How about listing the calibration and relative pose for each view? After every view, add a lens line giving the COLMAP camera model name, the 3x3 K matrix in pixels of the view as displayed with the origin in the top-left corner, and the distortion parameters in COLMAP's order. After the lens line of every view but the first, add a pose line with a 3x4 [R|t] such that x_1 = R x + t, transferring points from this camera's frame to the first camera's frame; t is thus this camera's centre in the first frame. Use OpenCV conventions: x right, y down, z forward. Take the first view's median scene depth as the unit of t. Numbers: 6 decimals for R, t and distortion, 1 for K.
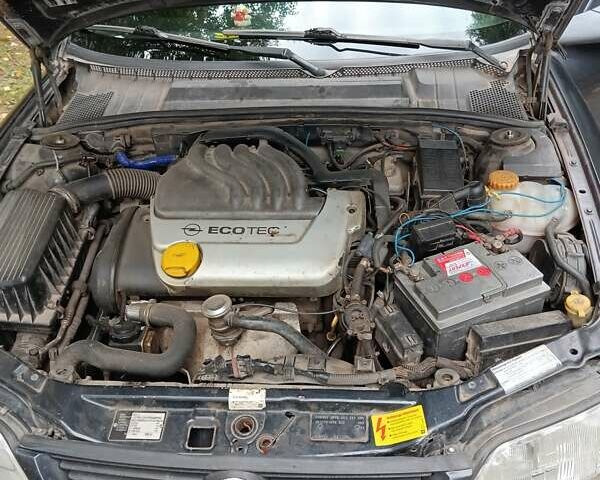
lens RADIAL K [[662.0, 0, 300.0], [0, 662.0, 240.0], [0, 0, 1]] dist [0.056461, -0.014234]
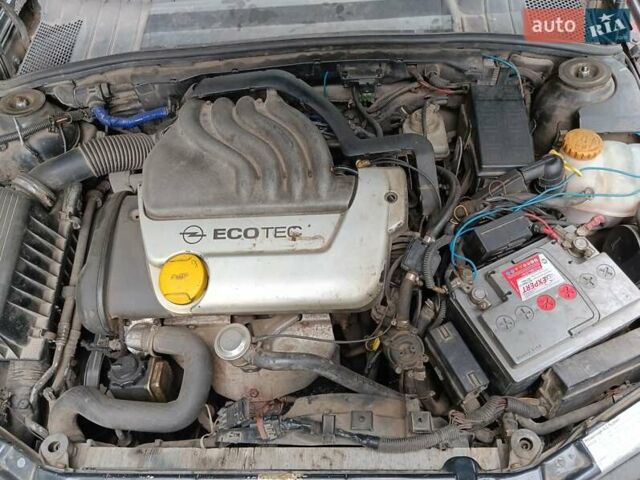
lens RADIAL K [[525.2, 0, 320.0], [0, 525.2, 240.0], [0, 0, 1]] dist [0.069095, -0.143131]
pose [[0.998122, -0.061013, 0.005521, -0.013202], [0.056215, 0.947994, 0.313286, -0.196831], [-0.024349, -0.312387, 0.949643, 0.383120]]
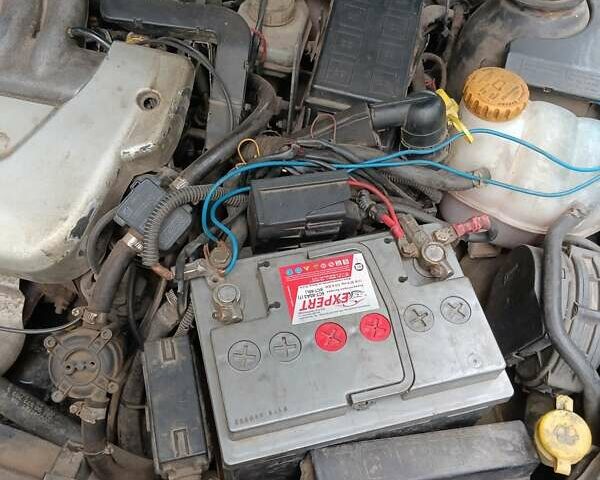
lens RADIAL K [[662.0, 0, 300.0], [0, 662.0, 240.0], [0, 0, 1]] dist [0.056461, -0.014234]
pose [[0.983459, 0.179513, 0.024176, 0.183075], [-0.177700, 0.930320, 0.320824, -0.119684], [0.035100, -0.319813, 0.946830, 0.537094]]
